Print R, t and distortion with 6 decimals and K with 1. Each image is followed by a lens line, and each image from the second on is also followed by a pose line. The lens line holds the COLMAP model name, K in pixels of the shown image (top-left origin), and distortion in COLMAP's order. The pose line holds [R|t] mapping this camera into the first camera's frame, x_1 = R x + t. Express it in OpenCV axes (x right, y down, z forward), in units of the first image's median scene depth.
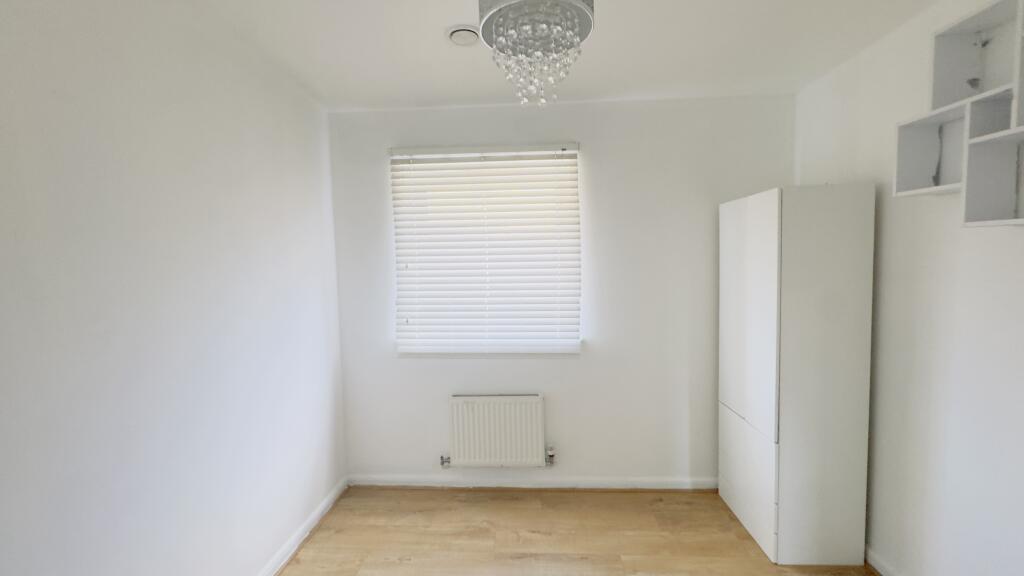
lens RADIAL K [[413.9, 0, 512.0], [0, 413.9, 288.0], [0, 0, 1]] dist [0.001172, 0.000235]
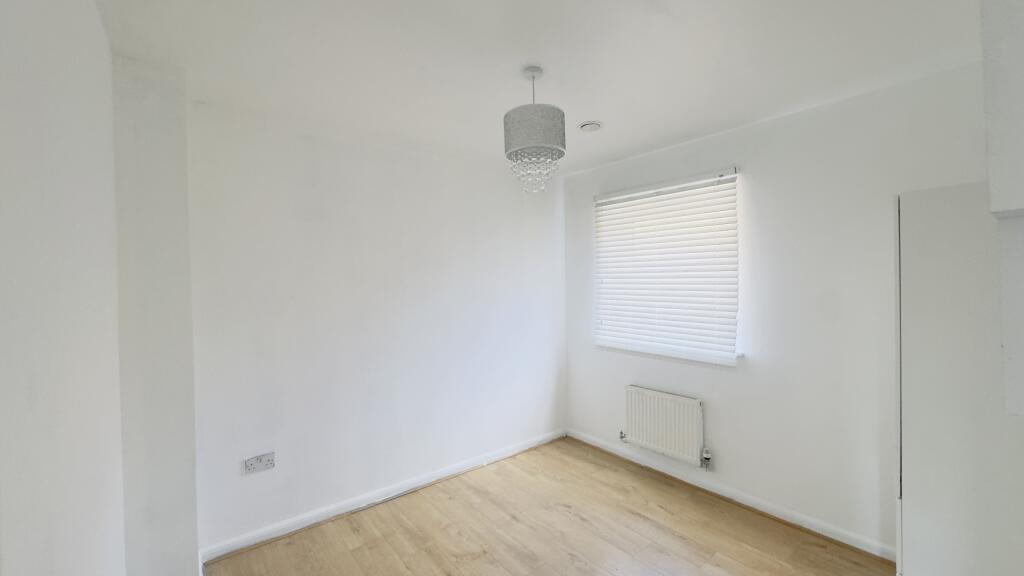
lens RADIAL K [[413.9, 0, 512.0], [0, 413.9, 288.0], [0, 0, 1]] dist [0.001172, 0.000235]
pose [[0.665984, 0.023952, -0.745582, 0.559187], [-0.053803, 0.998424, -0.015984, 0.007356], [0.744024, 0.050759, 0.666223, -0.116004]]
